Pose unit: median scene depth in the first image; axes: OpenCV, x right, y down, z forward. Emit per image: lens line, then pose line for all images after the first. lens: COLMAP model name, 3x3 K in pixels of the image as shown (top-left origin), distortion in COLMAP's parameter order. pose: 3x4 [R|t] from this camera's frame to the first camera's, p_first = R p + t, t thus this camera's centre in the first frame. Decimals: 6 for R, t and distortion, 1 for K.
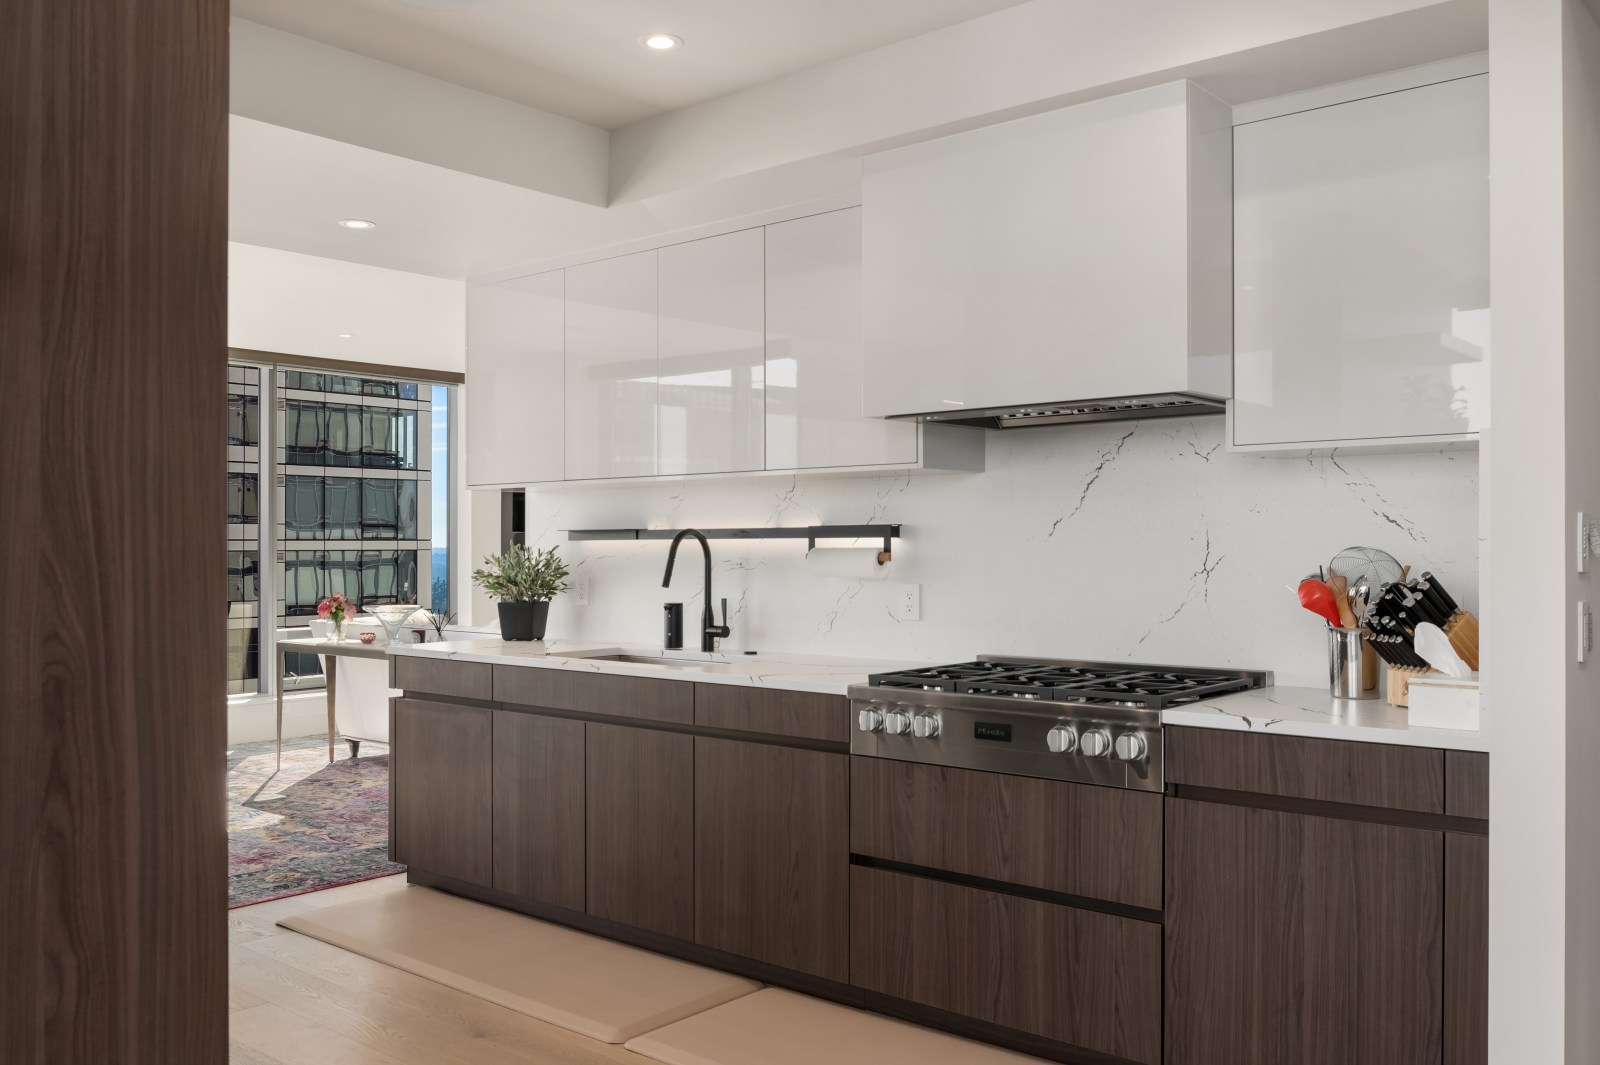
lens RADIAL K [[1331.8, 0, 800.0], [0, 1331.8, 532.5], [0, 0, 1]] dist [-0.009052, -0.003873]
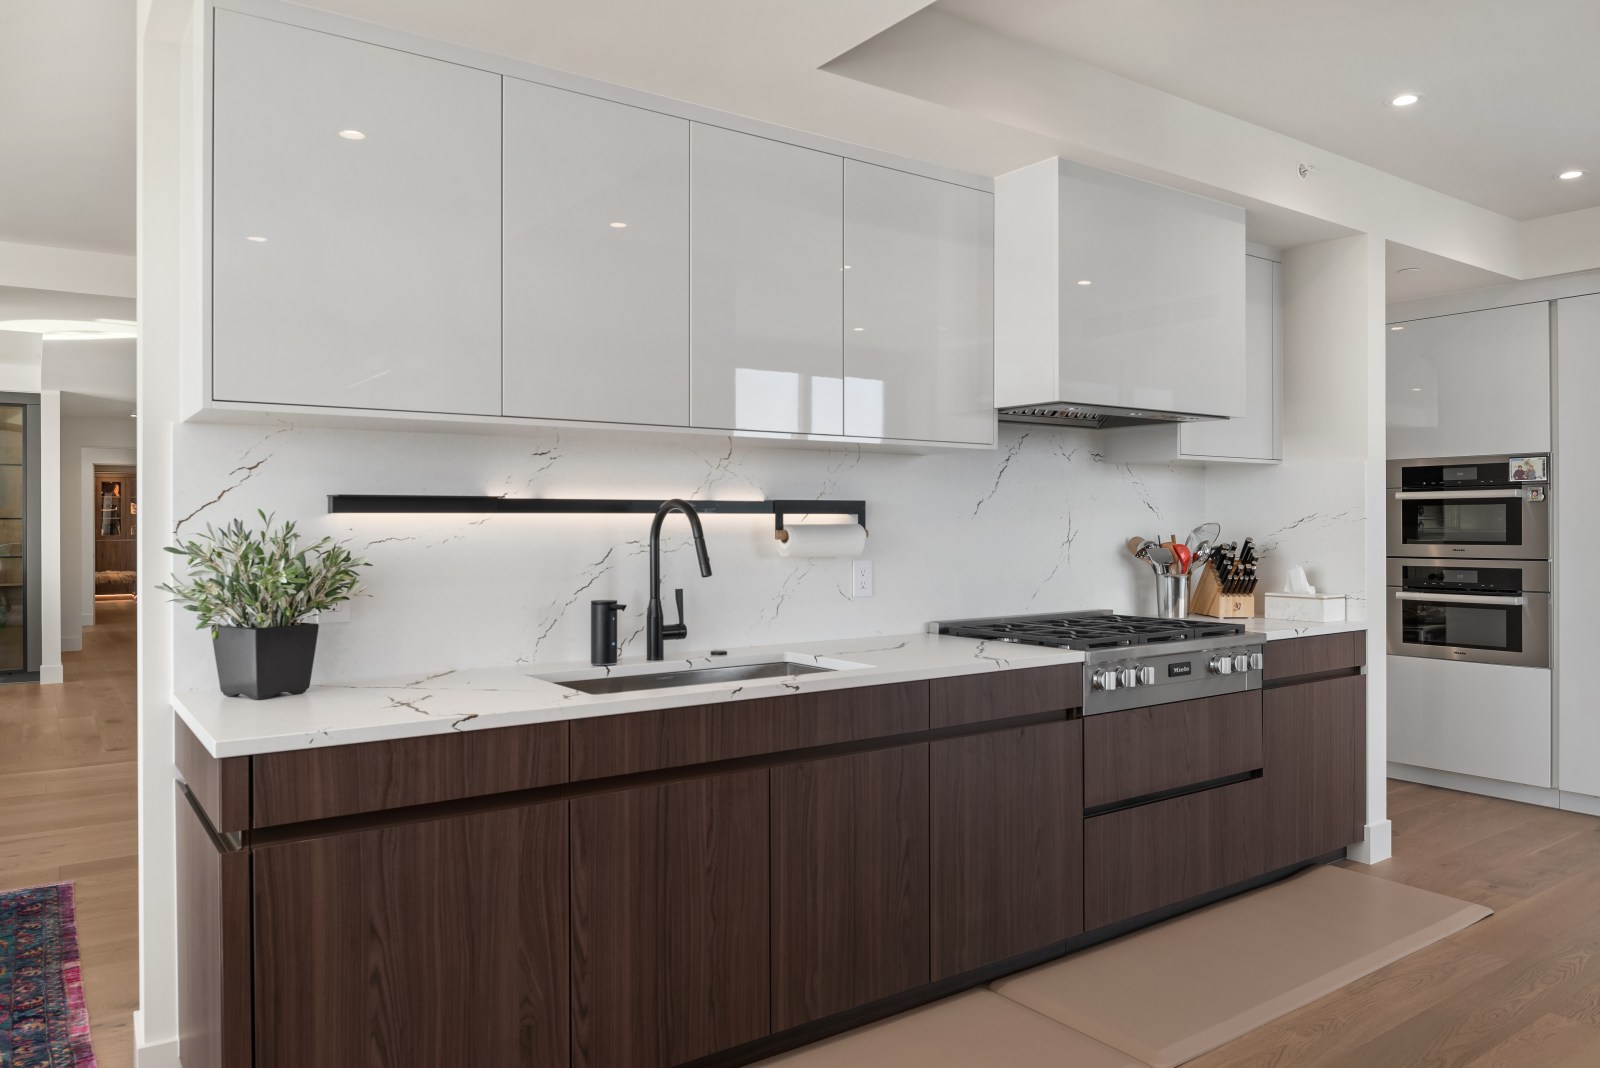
lens RADIAL K [[1099.9, 0, 800.0], [0, 1099.9, 534.0], [0, 0, 1]] dist [0.001180, -0.000176]
pose [[0.247782, -0.004689, 0.968804, -0.701121], [-0.005514, 0.999965, 0.006250, 0.013123], [-0.968800, -0.006891, 0.247748, 0.808549]]
